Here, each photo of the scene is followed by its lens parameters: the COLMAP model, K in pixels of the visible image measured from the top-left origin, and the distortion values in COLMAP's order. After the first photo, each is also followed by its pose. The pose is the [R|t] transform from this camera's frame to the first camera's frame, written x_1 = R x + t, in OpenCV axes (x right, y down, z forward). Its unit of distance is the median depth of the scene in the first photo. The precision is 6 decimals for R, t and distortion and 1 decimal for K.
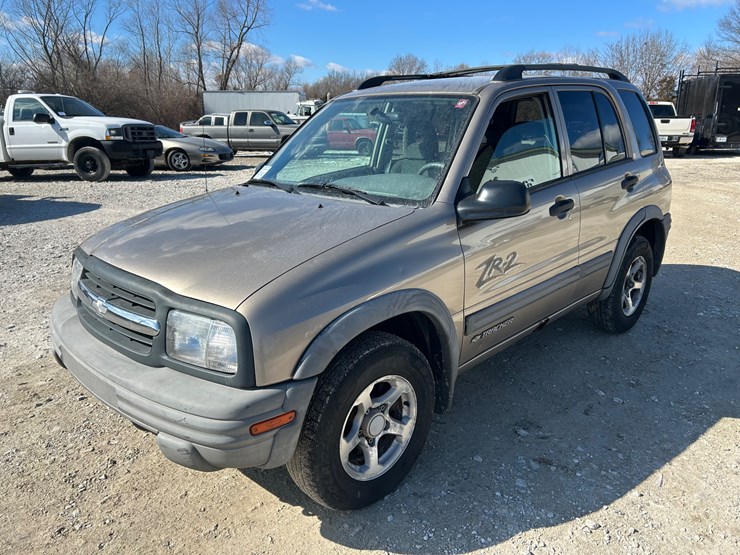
lens RADIAL K [[556.8, 0, 373.5], [0, 556.8, 280.1], [0, 0, 1]] dist [0.053270, -0.057683]
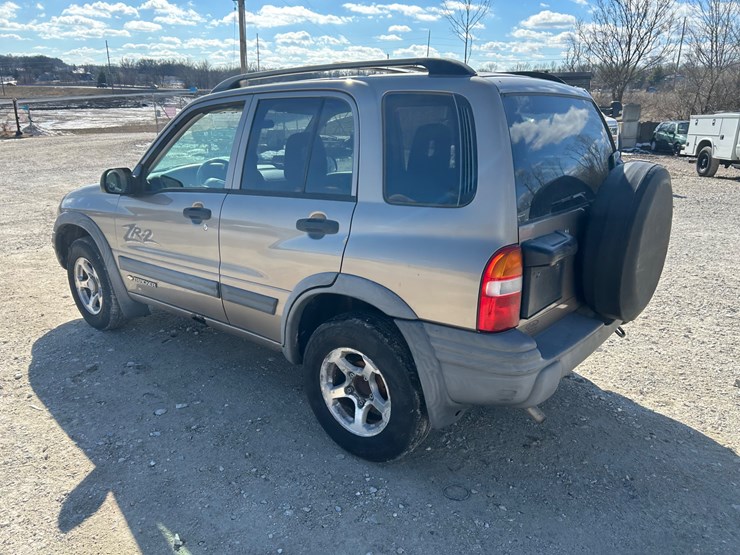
lens RADIAL K [[556.8, 0, 364.0], [0, 556.8, 284.2], [0, 0, 1]] dist [0.053270, -0.057683]
pose [[0.091871, 0.302743, -0.948634, 1.564563], [-0.290036, 0.919492, 0.265355, -0.421838], [0.952596, 0.250760, 0.172281, 1.299338]]
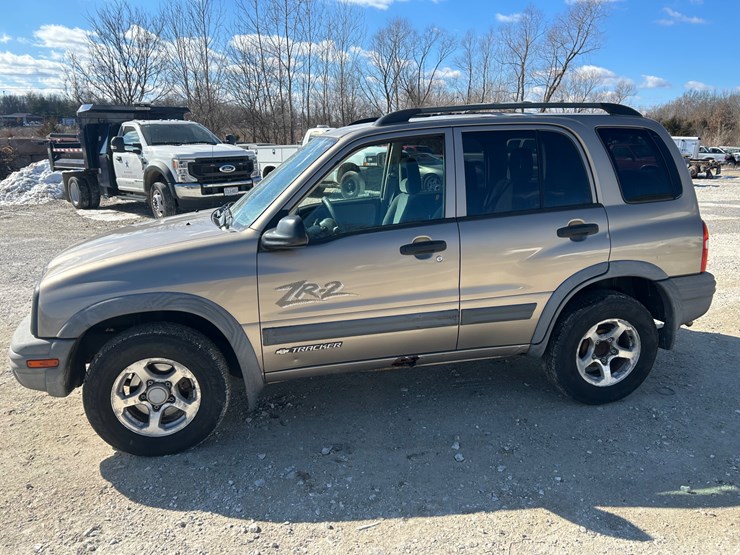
lens RADIAL K [[556.8, 0, 365.0], [0, 556.8, 275.7], [0, 0, 1]] dist [0.053270, -0.057683]
pose [[0.837202, 0.127346, -0.531860, 0.887465], [-0.153528, 0.988131, -0.005076, -0.065490], [0.524901, 0.085905, 0.846817, 0.115865]]
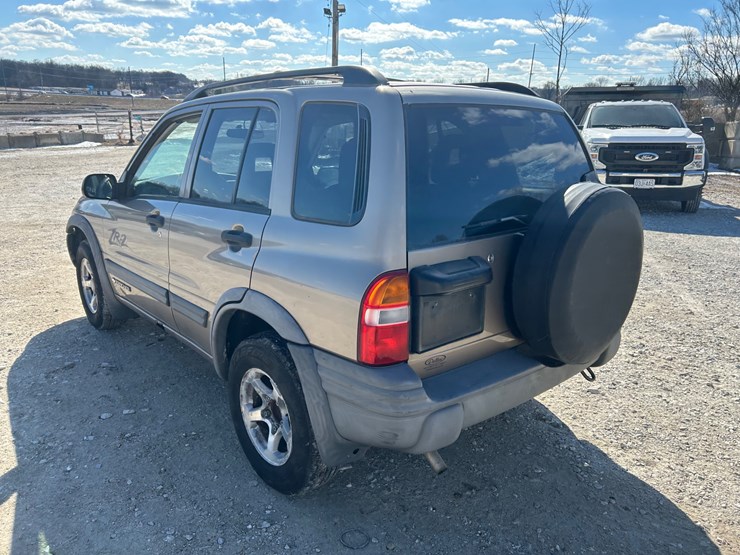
lens RADIAL K [[556.8, 0, 363.1], [0, 556.8, 276.1], [0, 0, 1]] dist [0.053270, -0.057683]
pose [[-0.081231, 0.269753, -0.959497, 1.503113], [-0.300652, 0.911204, 0.281629, -0.502513], [0.950268, 0.311351, 0.007084, 1.573266]]
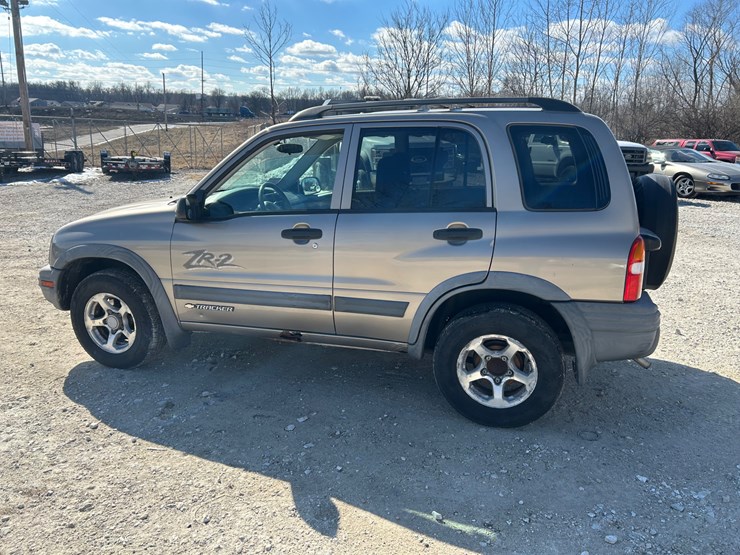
lens RADIAL K [[556.8, 0, 364.9], [0, 556.8, 275.0], [0, 0, 1]] dist [0.053270, -0.057683]
pose [[0.457696, 0.230124, -0.858812, 1.521152], [-0.265010, 0.957329, 0.115287, -0.237688], [0.848696, 0.174827, 0.499151, 0.651903]]
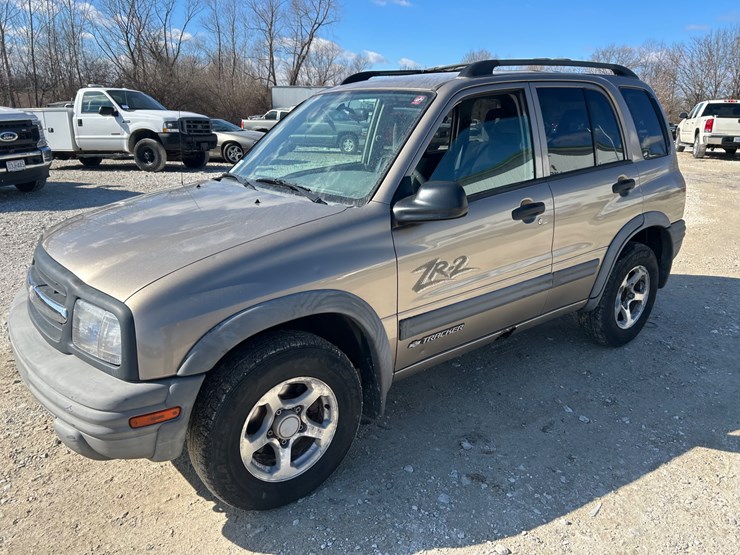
lens RADIAL K [[556.8, 0, 369.7], [0, 556.8, 276.6], [0, 0, 1]] dist [0.053270, -0.057683]
pose [[0.991789, 0.045818, -0.119399, 0.212042], [-0.045624, 0.998949, 0.004360, -0.012117], [0.119473, 0.001124, 0.992837, 0.034593]]
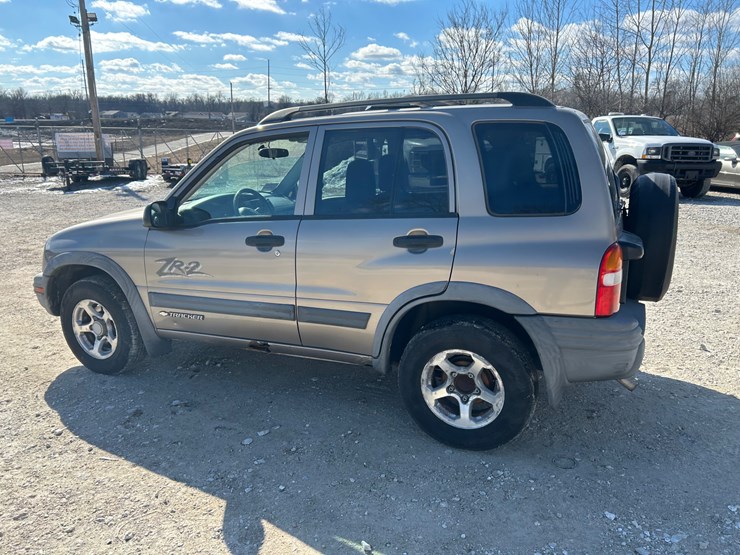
lens RADIAL K [[556.8, 0, 363.9], [0, 556.8, 279.4], [0, 0, 1]] dist [0.053270, -0.057683]
pose [[0.354198, 0.233746, -0.905487, 1.552447], [-0.254445, 0.955818, 0.147208, -0.297024], [0.899890, 0.178256, 0.398024, 0.863482]]
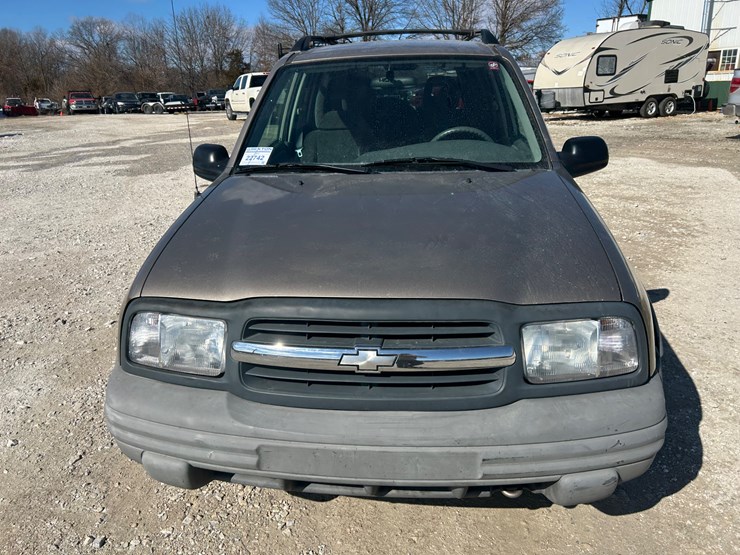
lens RADIAL K [[556.8, 0, 362.4], [0, 556.8, 264.1], [0, 0, 1]] dist [0.053270, -0.057683]
pose [[0.770756, -0.209254, 0.601787, -0.731539], [0.196381, 0.976566, 0.088052, -0.107588], [-0.606110, 0.050313, 0.793788, 0.377145]]
